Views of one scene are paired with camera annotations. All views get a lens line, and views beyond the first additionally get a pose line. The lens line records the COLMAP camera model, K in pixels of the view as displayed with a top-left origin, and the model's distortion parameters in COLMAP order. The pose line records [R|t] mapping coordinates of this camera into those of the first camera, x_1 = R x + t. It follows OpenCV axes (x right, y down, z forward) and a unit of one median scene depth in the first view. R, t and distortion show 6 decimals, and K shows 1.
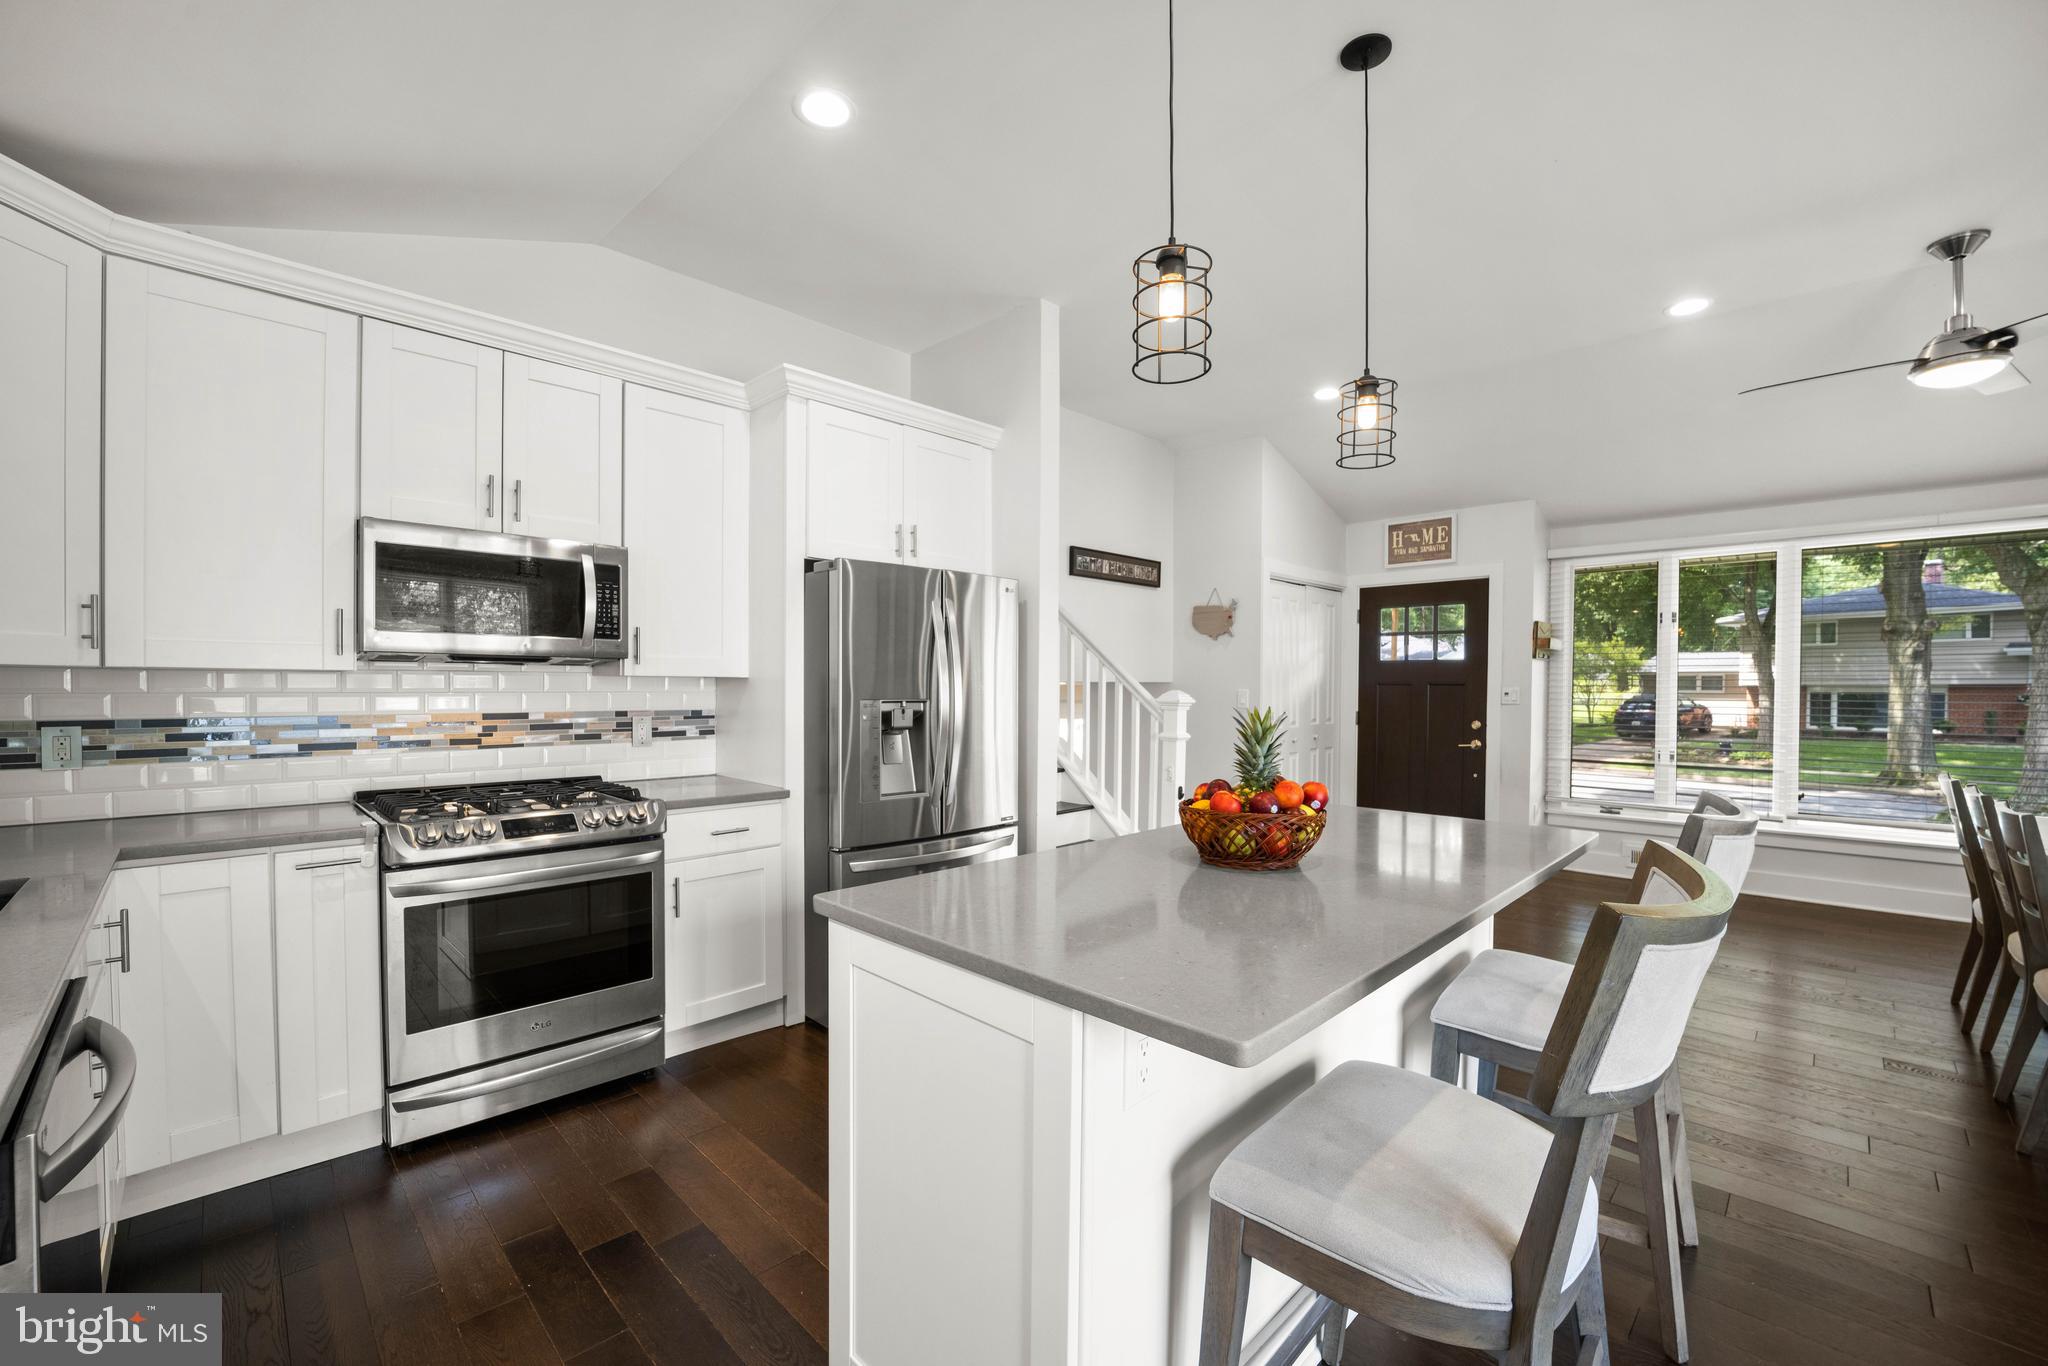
lens RADIAL K [[846.3, 0, 1024.2], [0, 846.3, 696.2], [0, 0, 1]] dist [-0.020581, 0.001447]
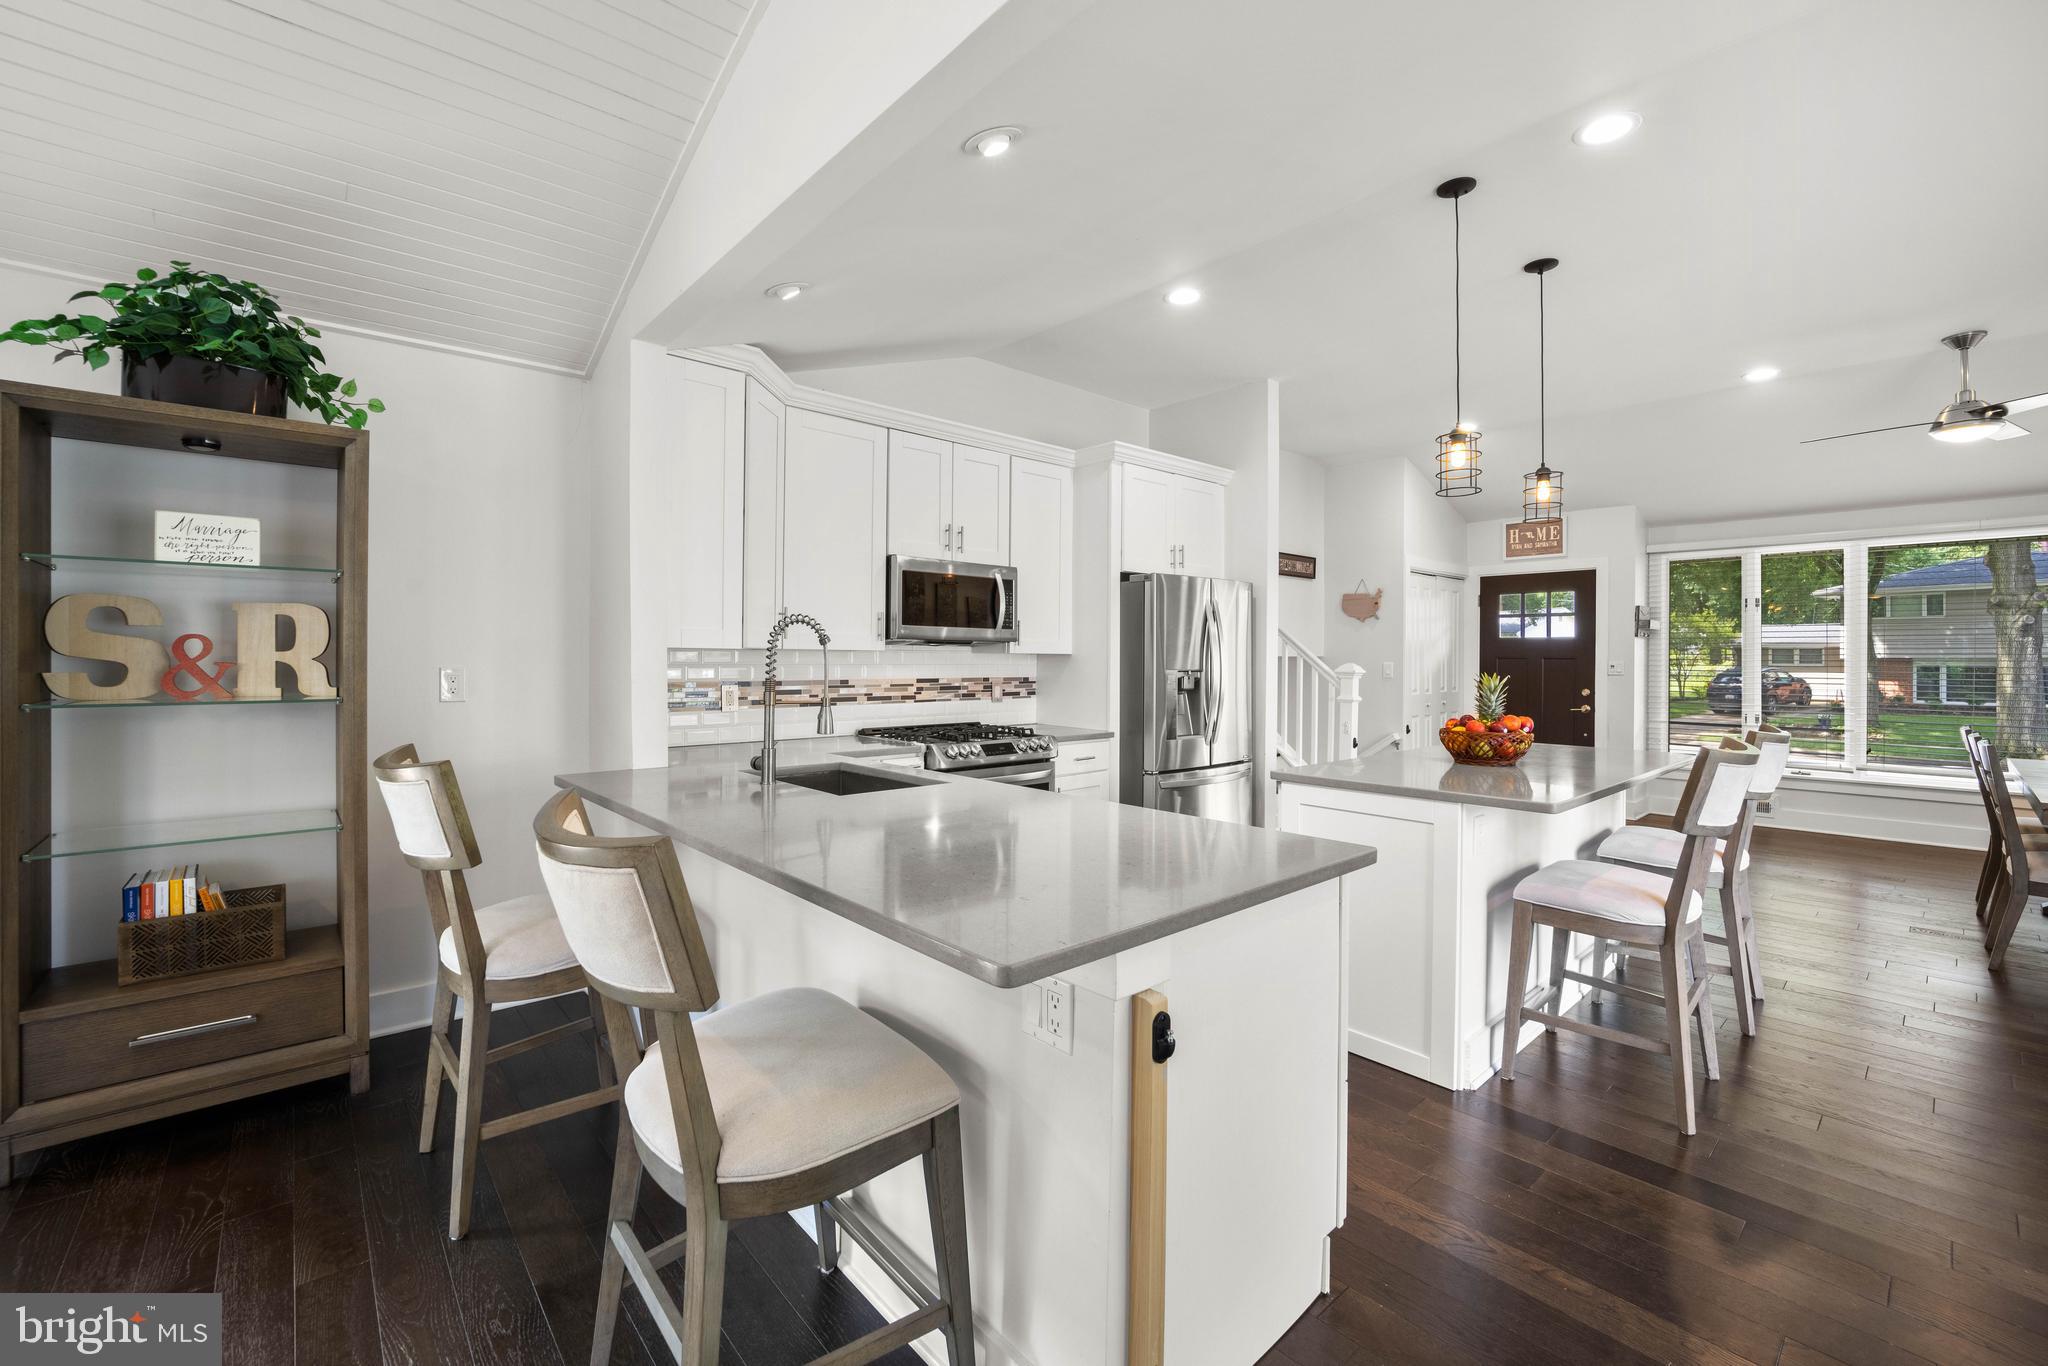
lens RADIAL K [[846.3, 0, 1032.4], [0, 846.3, 656.3], [0, 0, 1]] dist [-0.020581, 0.001447]
pose [[0.997862, -0.000077, -0.065361, -0.296400], [-0.000913, 0.999885, -0.015124, 0.003127], [0.065354, 0.015151, 0.997747, -0.422044]]
